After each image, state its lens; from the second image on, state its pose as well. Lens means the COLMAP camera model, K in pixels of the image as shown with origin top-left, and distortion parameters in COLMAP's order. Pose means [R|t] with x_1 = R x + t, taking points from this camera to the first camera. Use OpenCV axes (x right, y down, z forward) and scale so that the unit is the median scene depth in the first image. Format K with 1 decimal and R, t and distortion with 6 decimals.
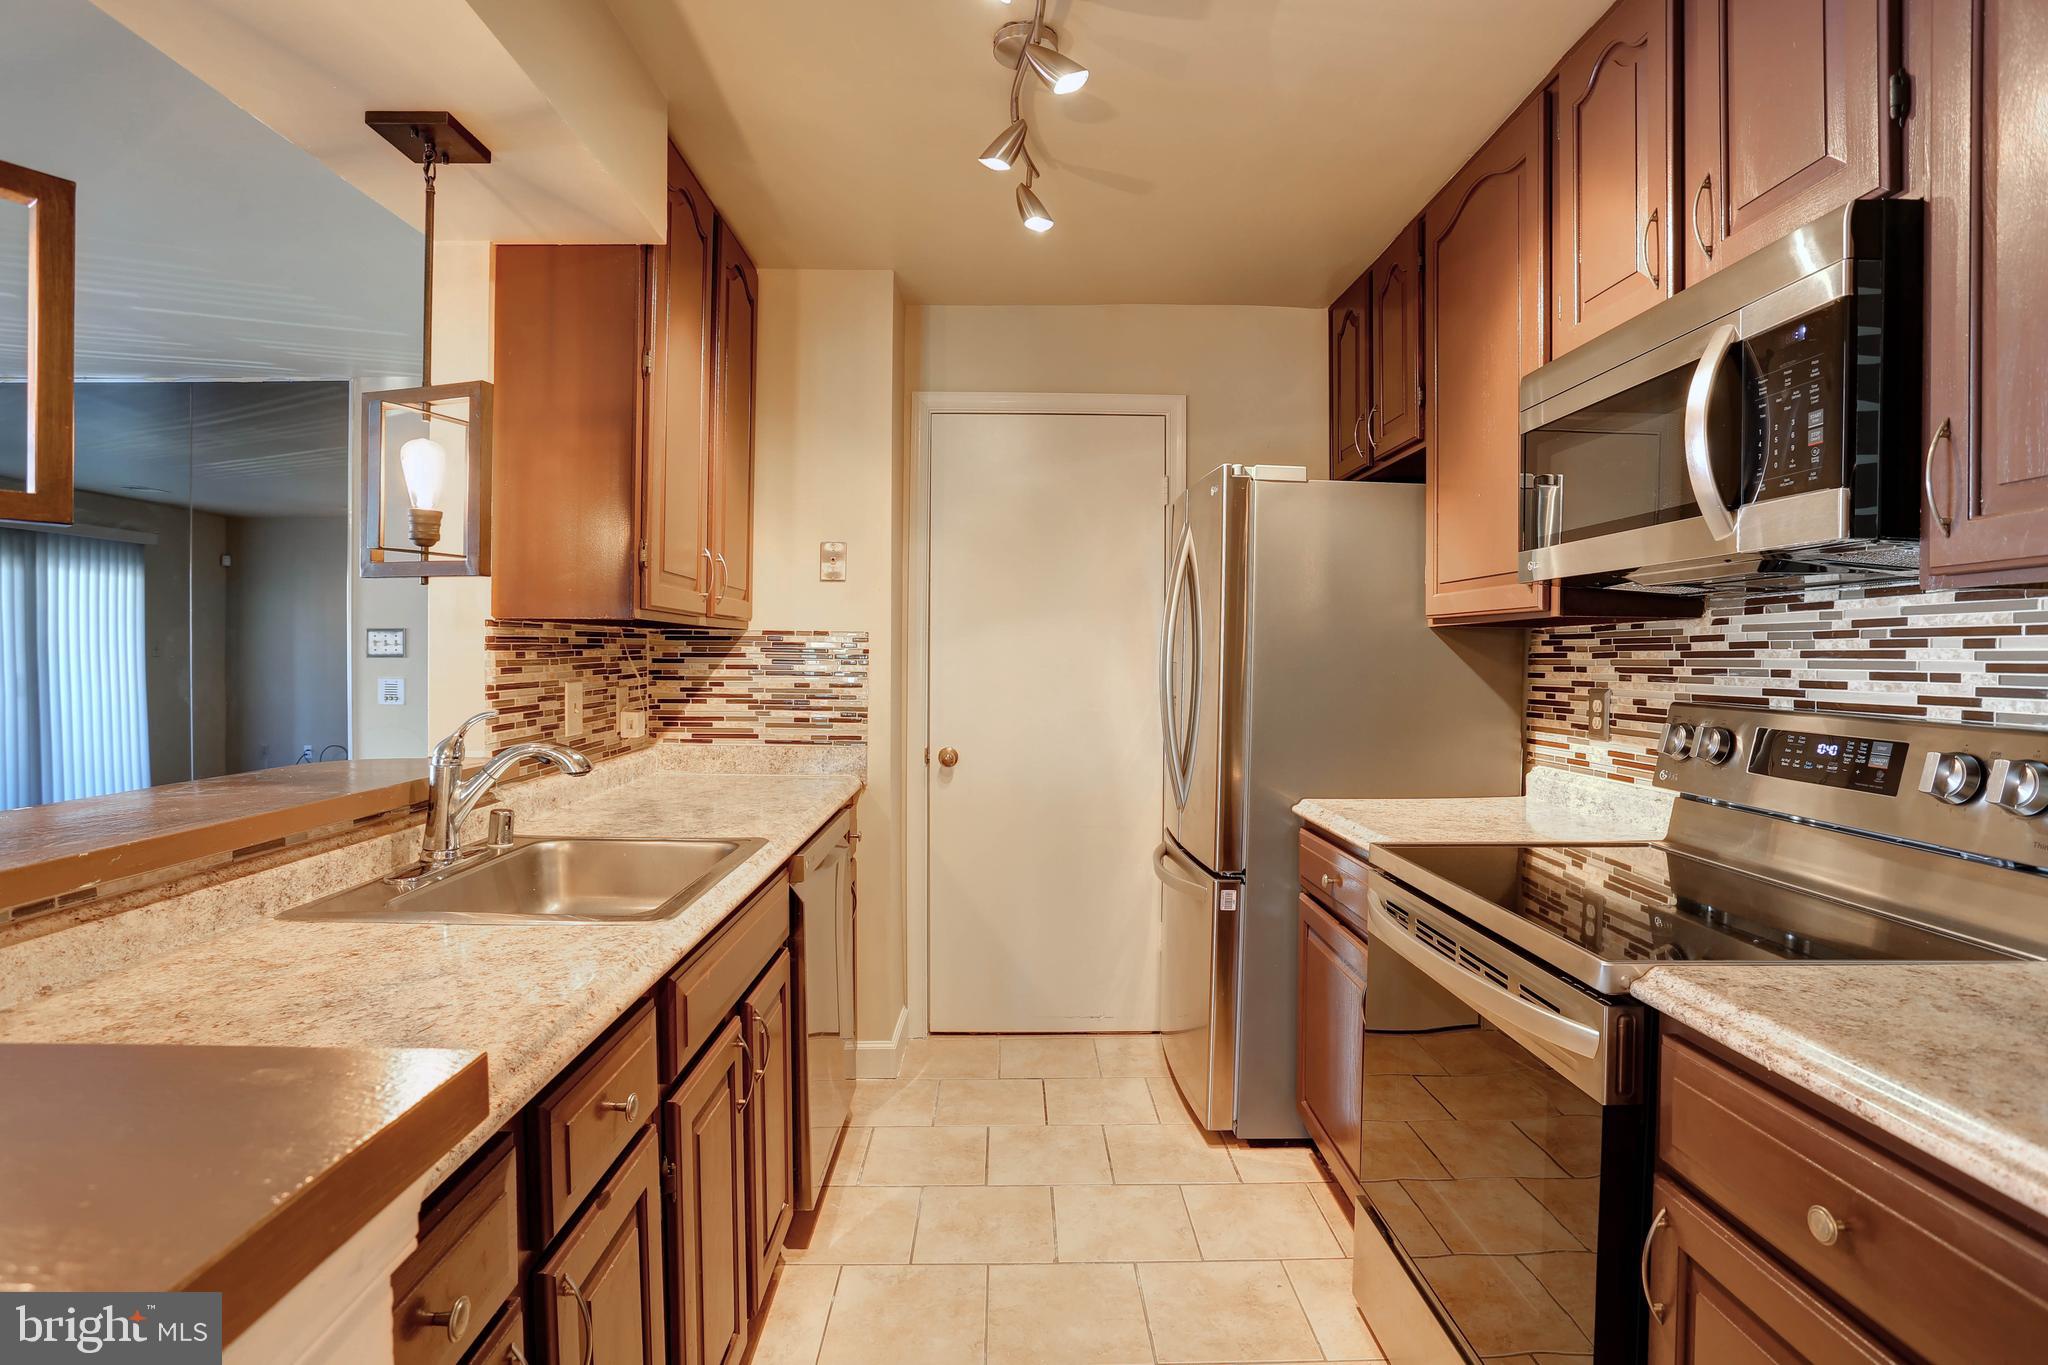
lens RADIAL K [[1001.8, 0, 1023.0], [0, 1001.8, 667.3], [0, 0, 1]] dist [-0.080043, 0.034374]
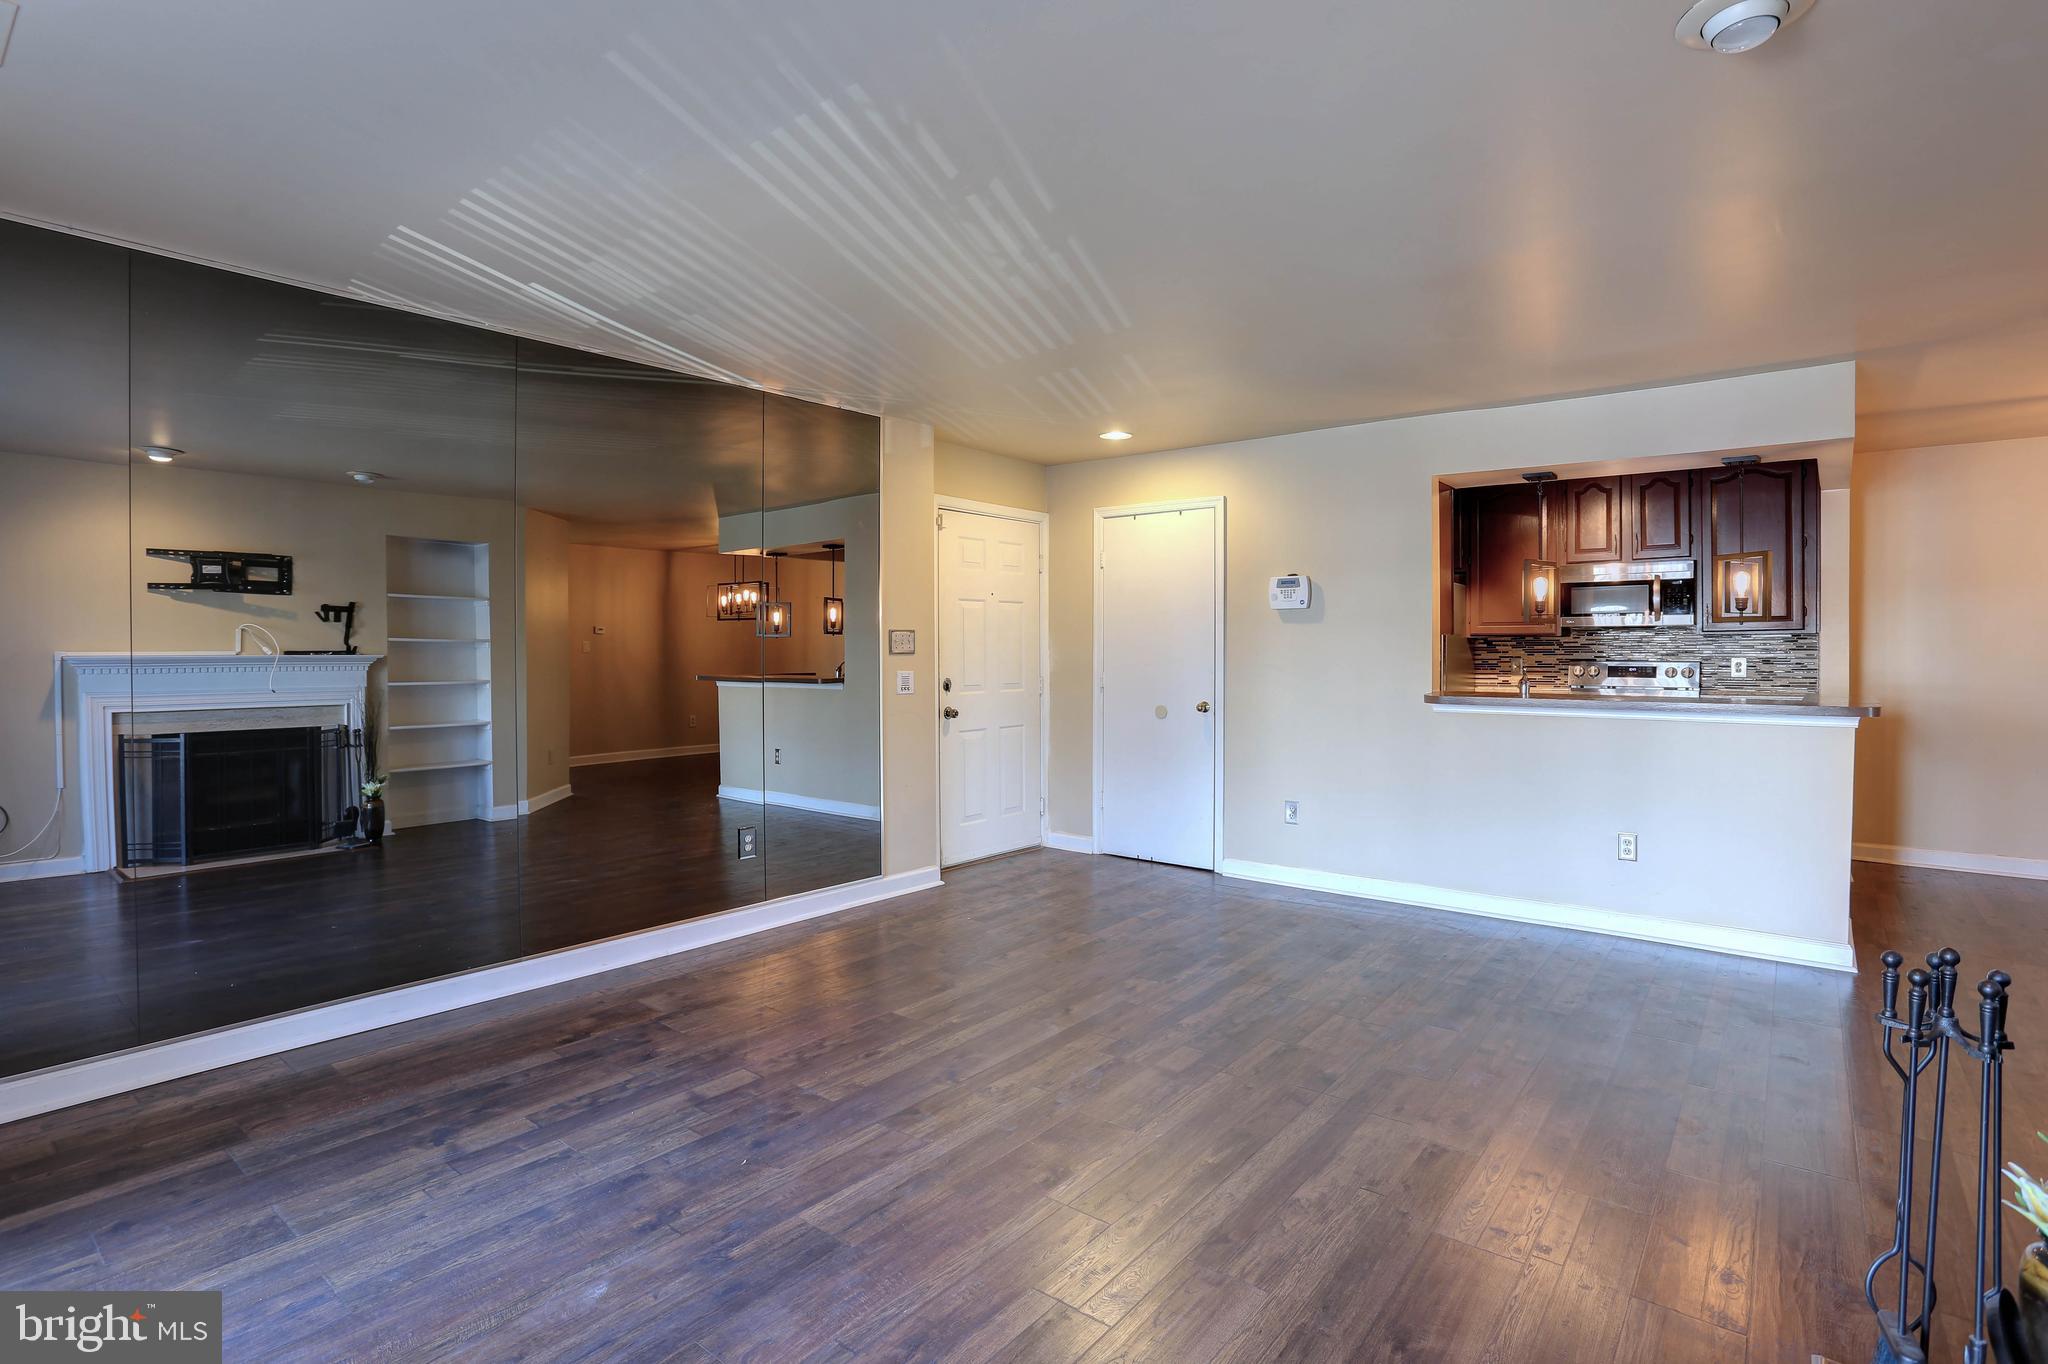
lens RADIAL K [[1021.5, 0, 1051.5], [0, 1021.5, 663.7], [0, 0, 1]] dist [-0.015971, 0.000351]
pose [[0.610488, -0.014061, 0.791900, -3.021584], [0.015781, 0.999860, 0.005587, -0.003515], [-0.791868, 0.009086, 0.610625, 0.217812]]
